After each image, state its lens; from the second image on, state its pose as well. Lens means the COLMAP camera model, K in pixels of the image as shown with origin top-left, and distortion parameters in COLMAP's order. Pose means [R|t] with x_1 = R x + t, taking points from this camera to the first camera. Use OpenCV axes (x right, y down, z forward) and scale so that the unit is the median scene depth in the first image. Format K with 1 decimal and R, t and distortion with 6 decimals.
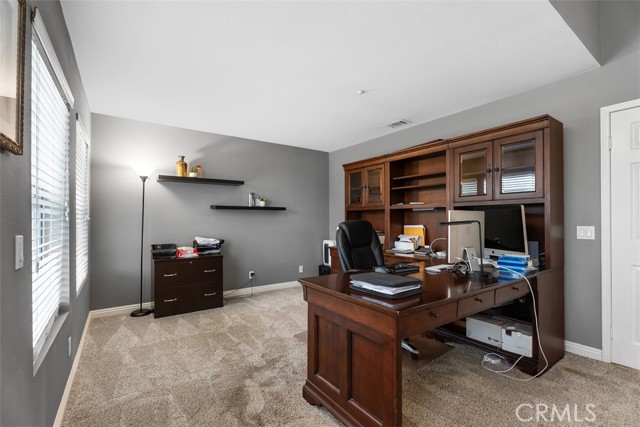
lens RADIAL K [[285.5, 0, 319.9], [0, 285.5, 217.2], [0, 0, 1]] dist [-0.000932, -0.002030]
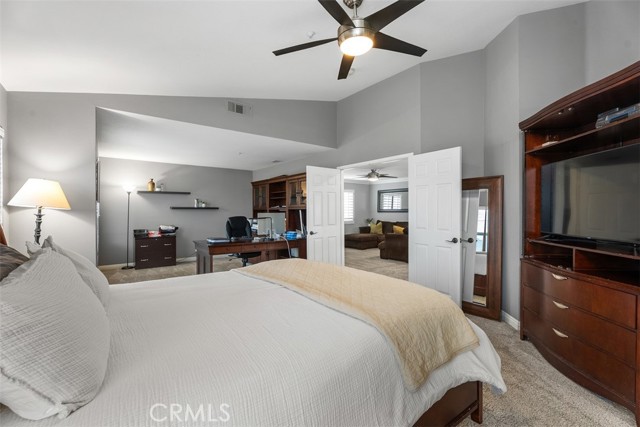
lens RADIAL K [[285.5, 0, 320.1], [0, 285.5, 211.3], [0, 0, 1]] dist [-0.000932, -0.002030]
pose [[0.999046, 0.000392, 0.043661, 0.463266], [-0.000514, 0.999996, 0.002797, -0.021735], [-0.043660, -0.002816, 0.999042, -0.775825]]
